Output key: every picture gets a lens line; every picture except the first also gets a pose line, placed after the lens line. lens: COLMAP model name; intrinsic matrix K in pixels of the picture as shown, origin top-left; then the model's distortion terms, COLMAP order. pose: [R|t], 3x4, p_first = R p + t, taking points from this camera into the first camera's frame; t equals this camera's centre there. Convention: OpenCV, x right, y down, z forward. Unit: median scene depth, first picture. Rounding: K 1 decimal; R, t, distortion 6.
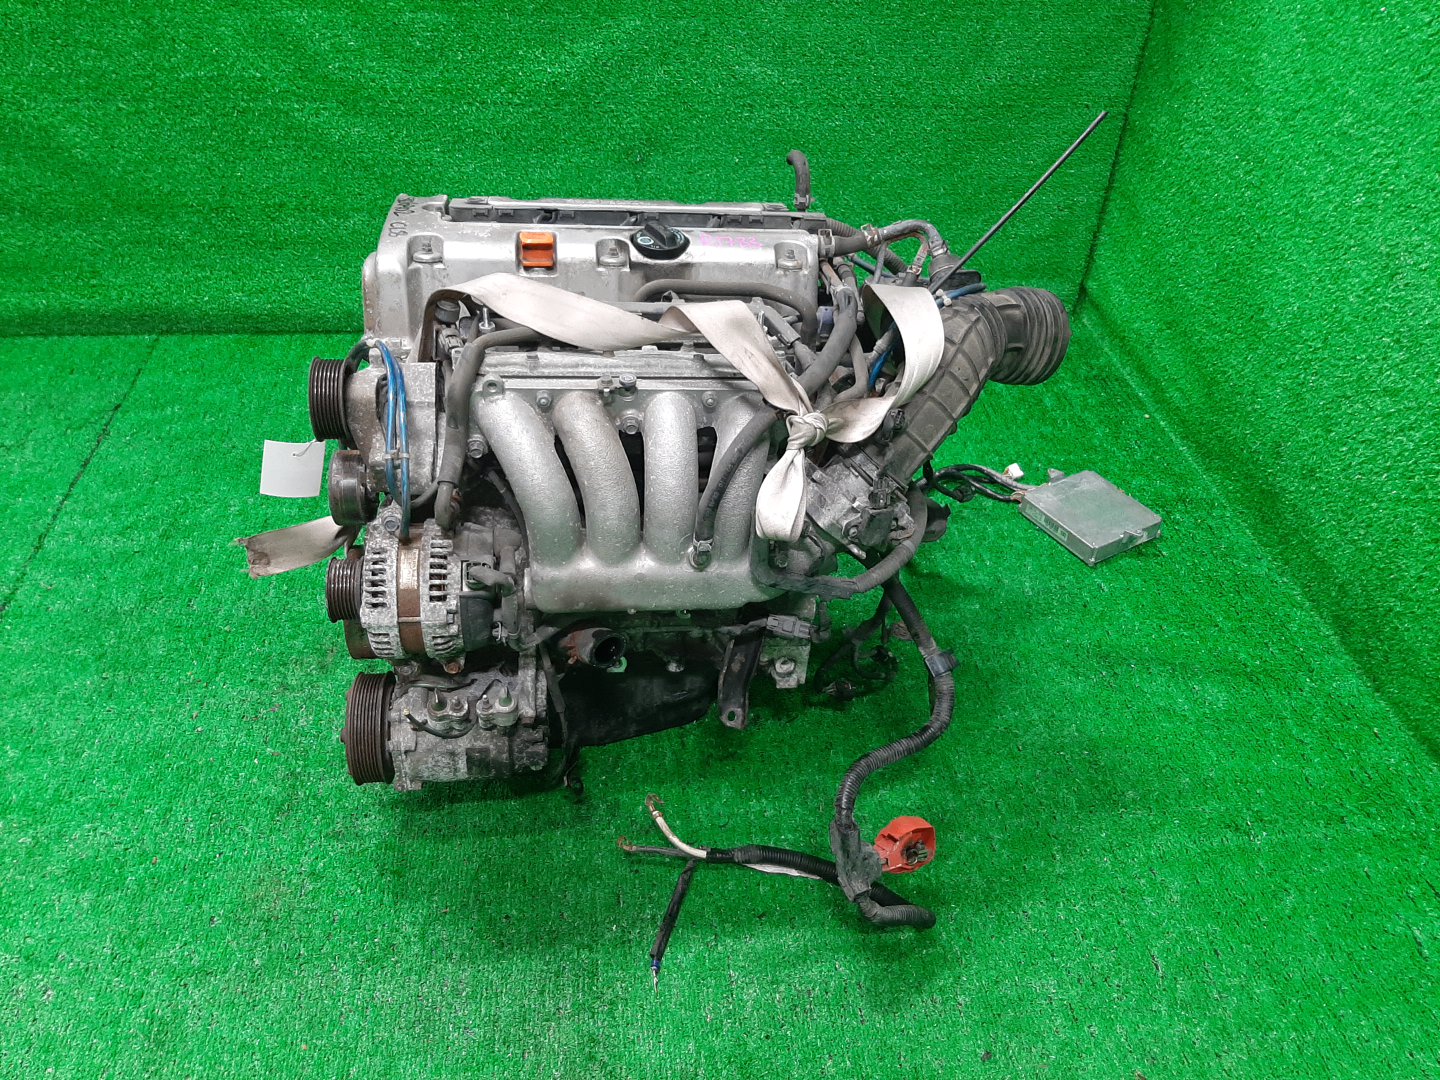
lens RADIAL K [[1102.7, 0, 720.0], [0, 1102.7, 540.0], [0, 0, 1]] dist [0.077816, -0.117870]
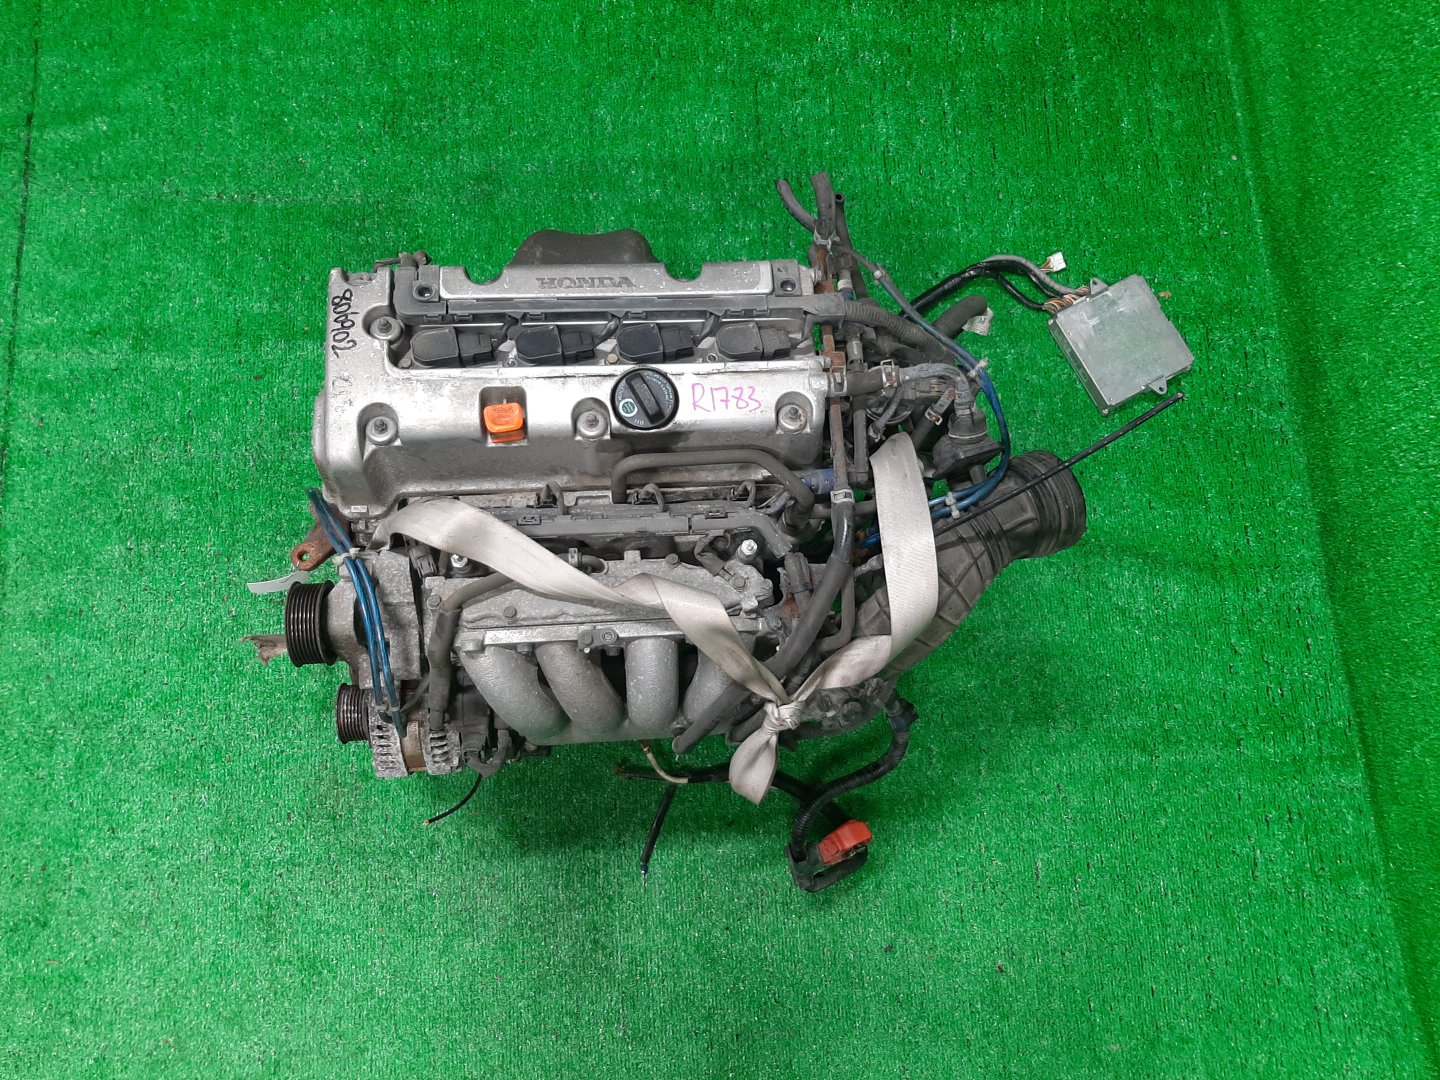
lens RADIAL K [[1102.7, 0, 720.0], [0, 1102.7, 540.0], [0, 0, 1]] dist [0.077816, -0.117870]
pose [[0.998755, 0.049878, -0.000058, 0.010547], [-0.038639, 0.774449, 0.631455, -0.731810], [0.031540, -0.630667, 0.775412, 0.255716]]
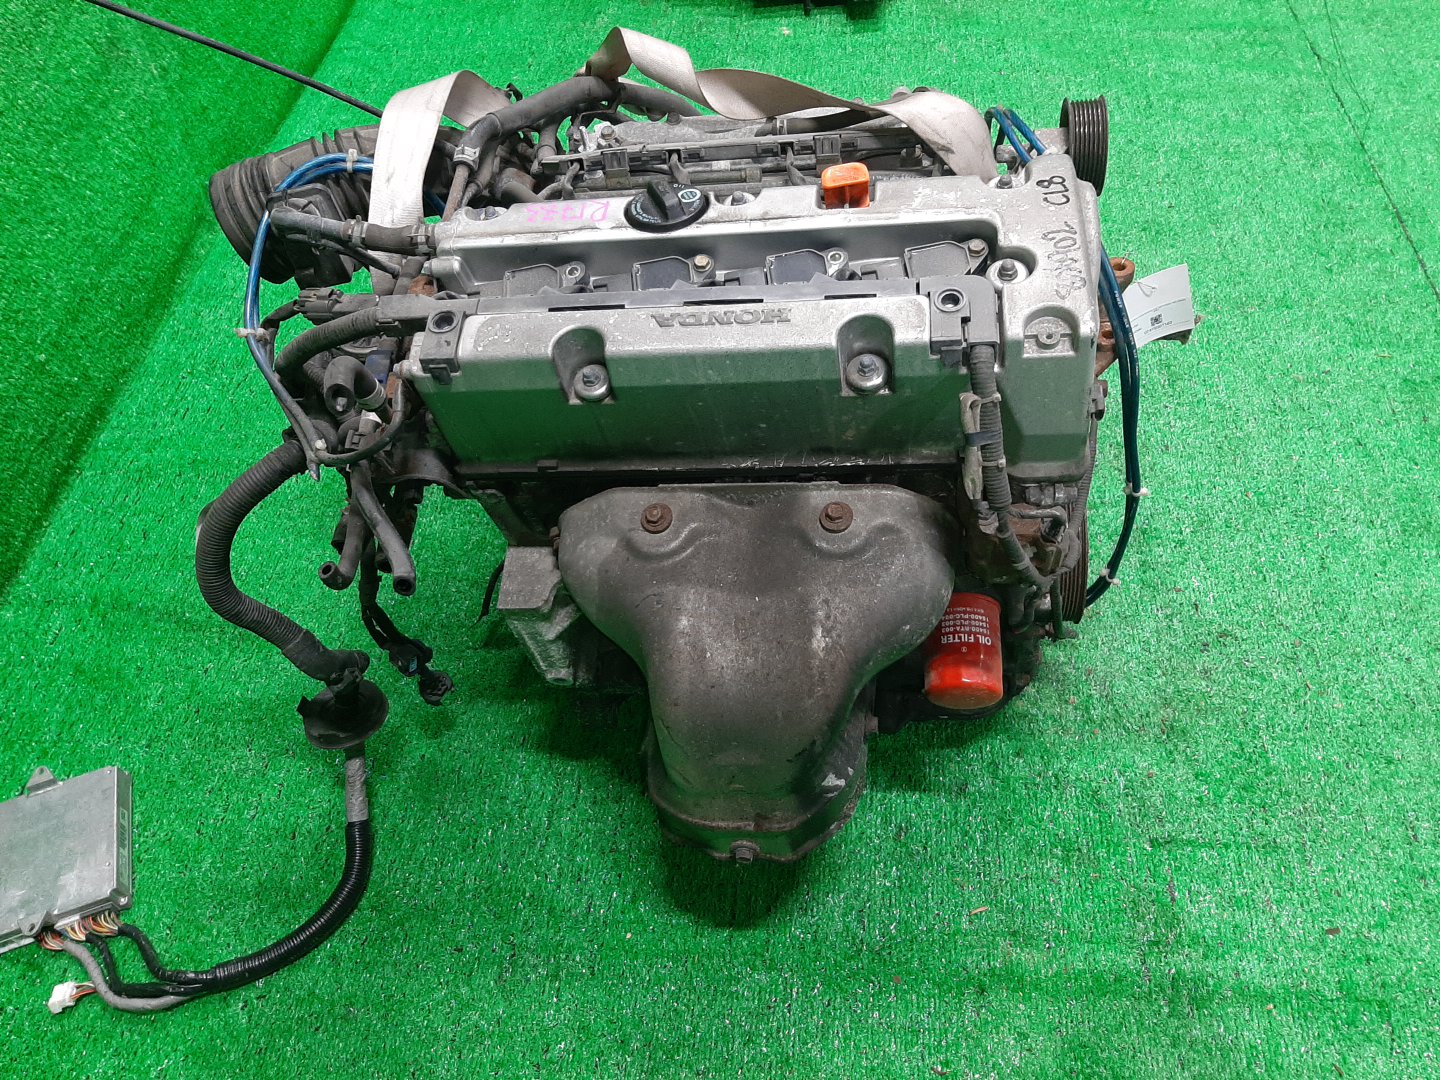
lens RADIAL K [[1102.7, 0, 720.0], [0, 1102.7, 540.0], [0, 0, 1]] dist [0.077816, -0.117870]
pose [[-0.973209, -0.132592, 0.187838, -0.236137], [0.190944, -0.011001, 0.981539, -0.924718], [-0.128078, 0.991110, 0.036024, 1.155204]]
